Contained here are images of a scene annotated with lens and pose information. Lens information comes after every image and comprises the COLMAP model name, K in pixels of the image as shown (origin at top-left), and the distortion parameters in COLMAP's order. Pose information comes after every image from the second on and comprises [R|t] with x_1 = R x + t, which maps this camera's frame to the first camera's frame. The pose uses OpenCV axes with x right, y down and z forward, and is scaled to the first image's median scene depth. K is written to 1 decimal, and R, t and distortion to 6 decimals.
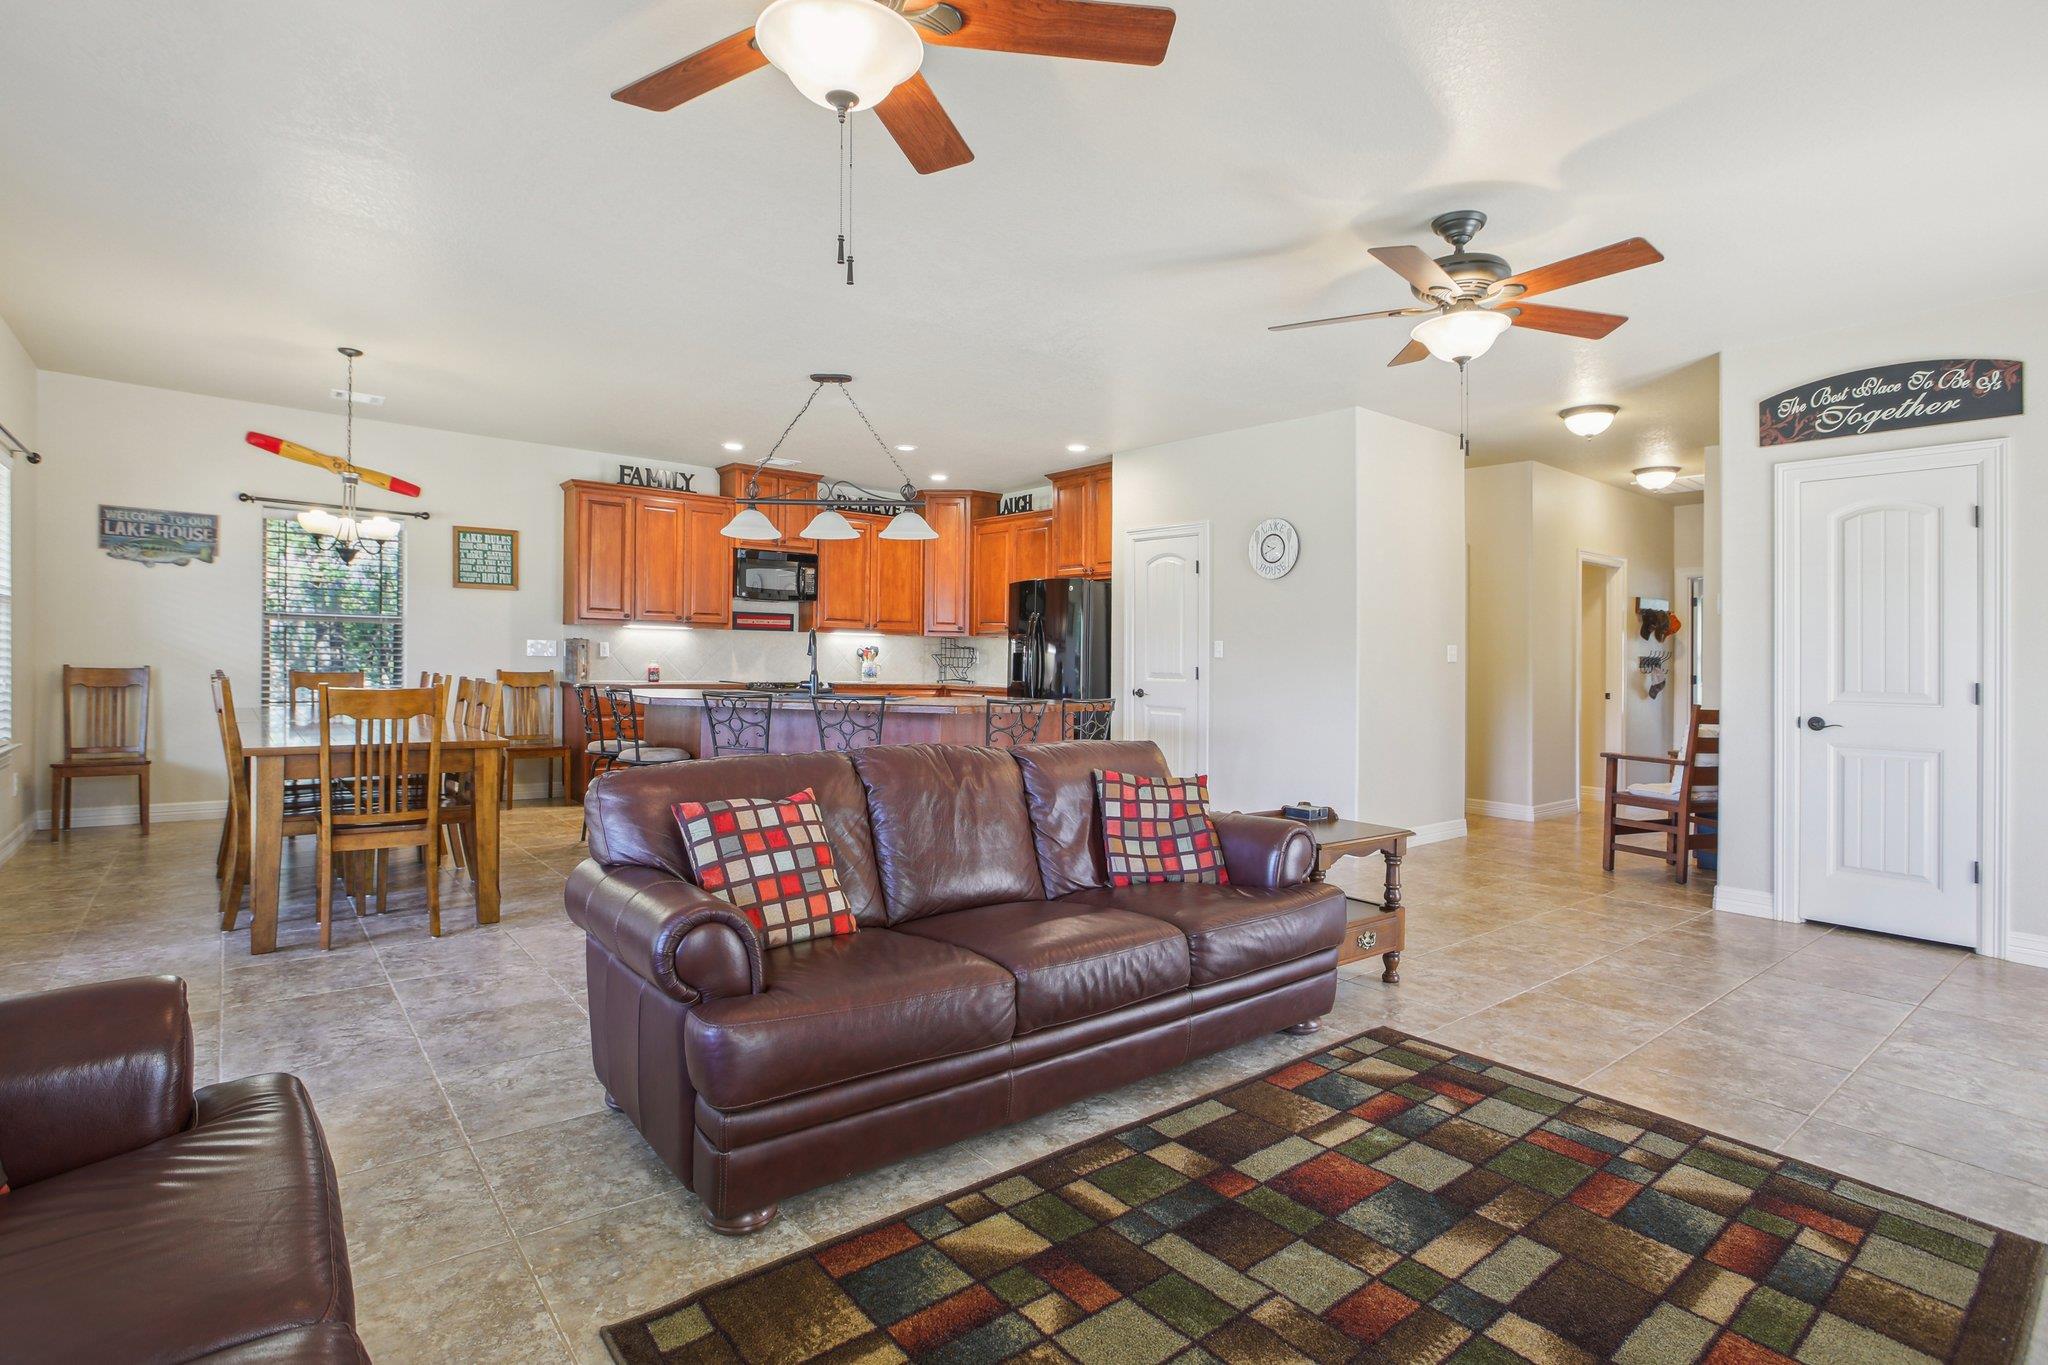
lens RADIAL K [[996.8, 0, 1017.6], [0, 996.8, 650.5], [0, 0, 1]] dist [-0.052500, 0.021216]
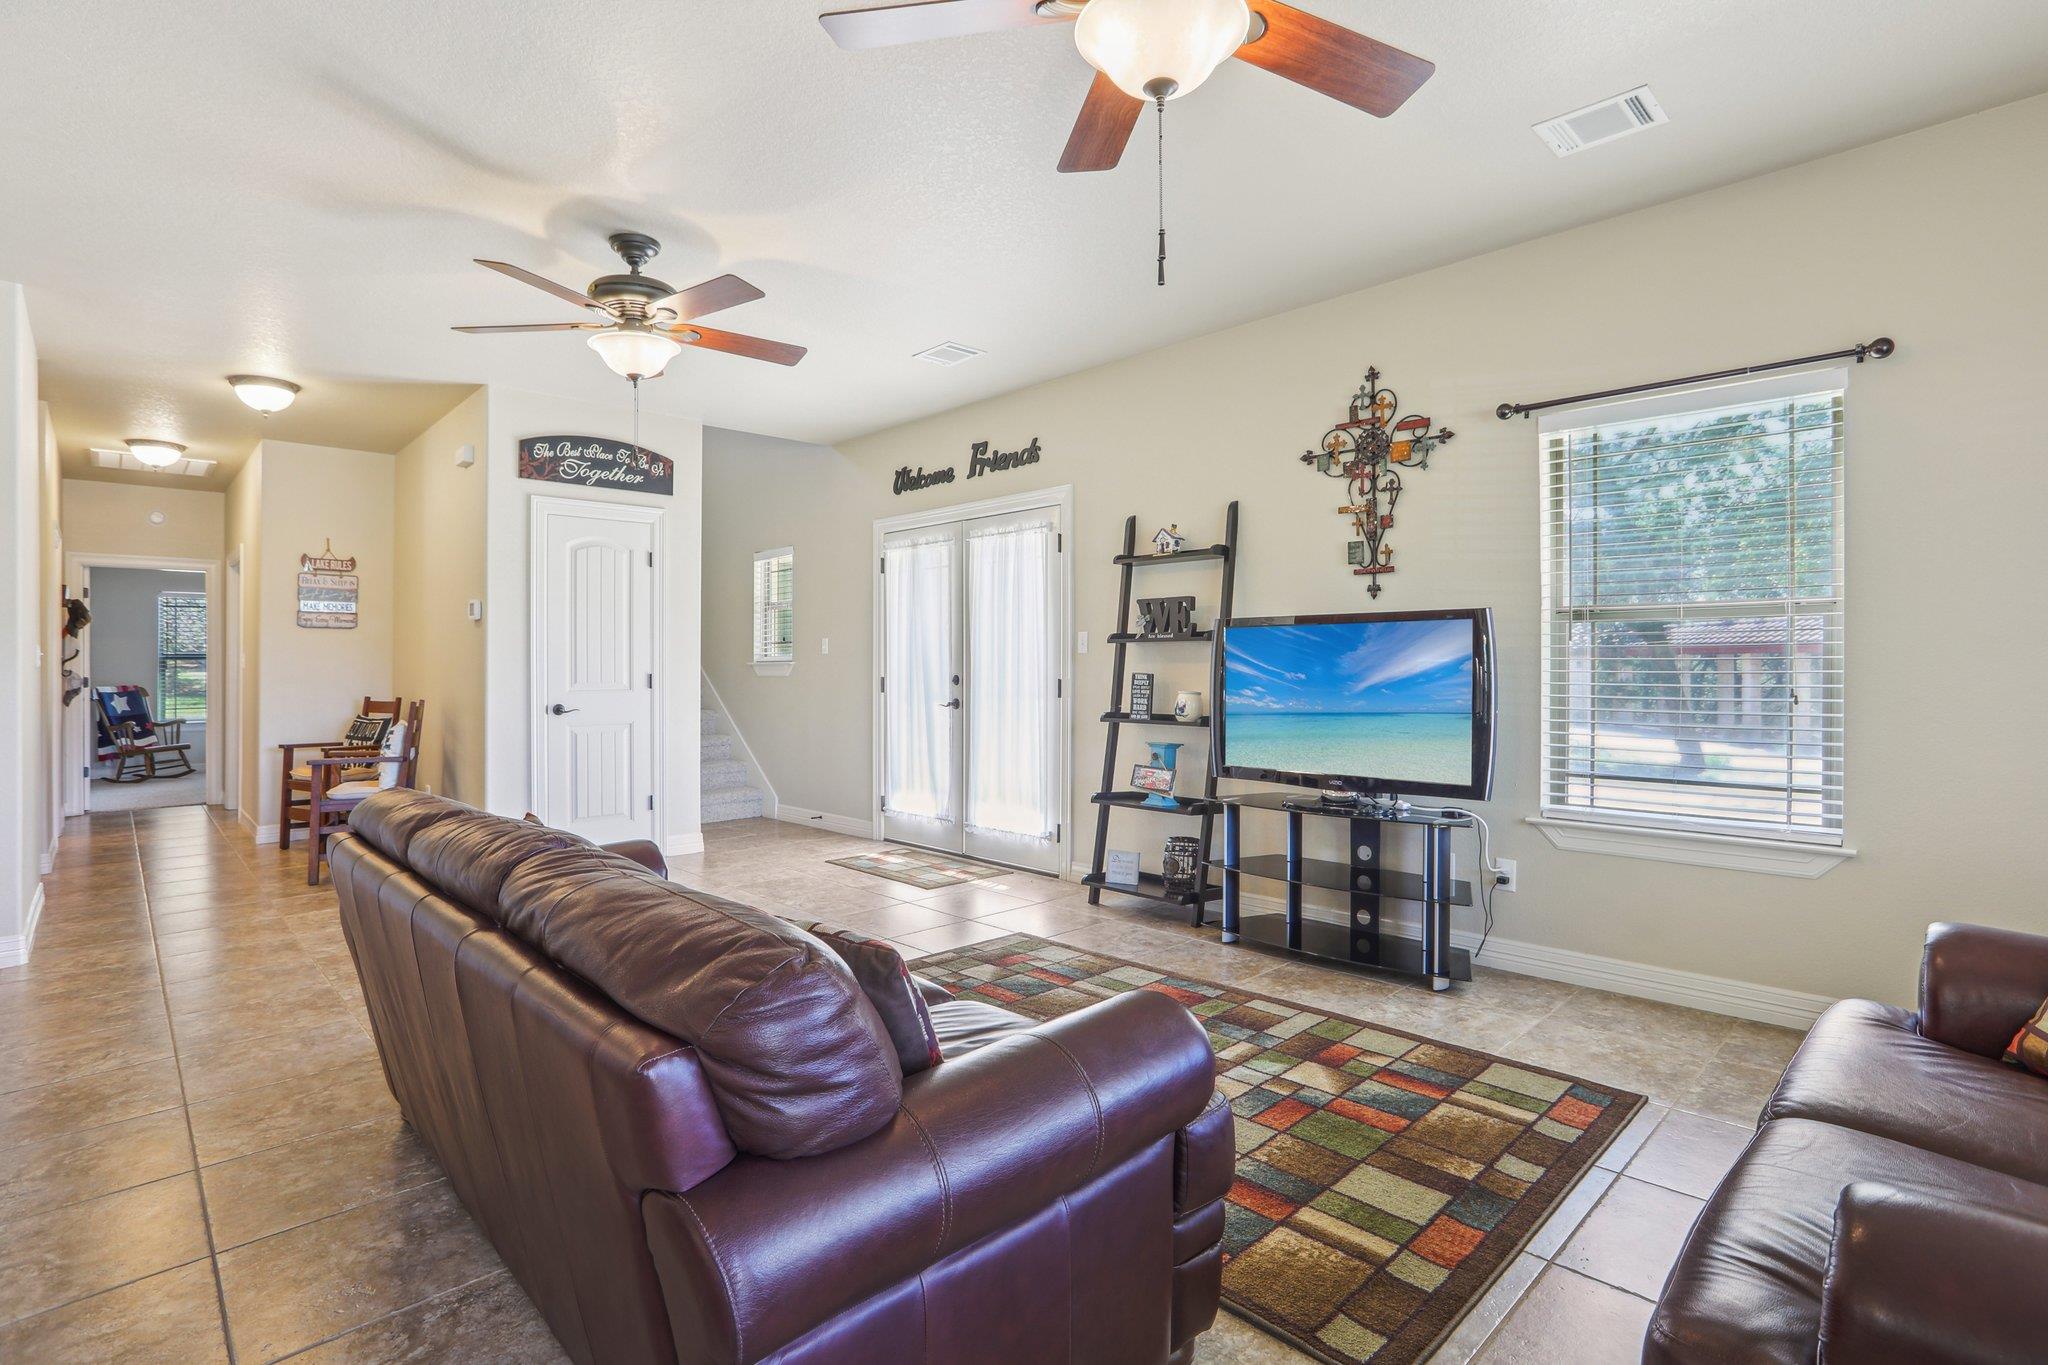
lens RADIAL K [[969.8, 0, 1027.9], [0, 969.8, 660.5], [0, 0, 1]] dist [-0.066436, 0.024093]
pose [[-0.103146, -0.018901, 0.994487, -0.270587], [-0.006776, 0.999810, 0.018299, -0.008681], [-0.994643, -0.004851, -0.103255, 0.307782]]
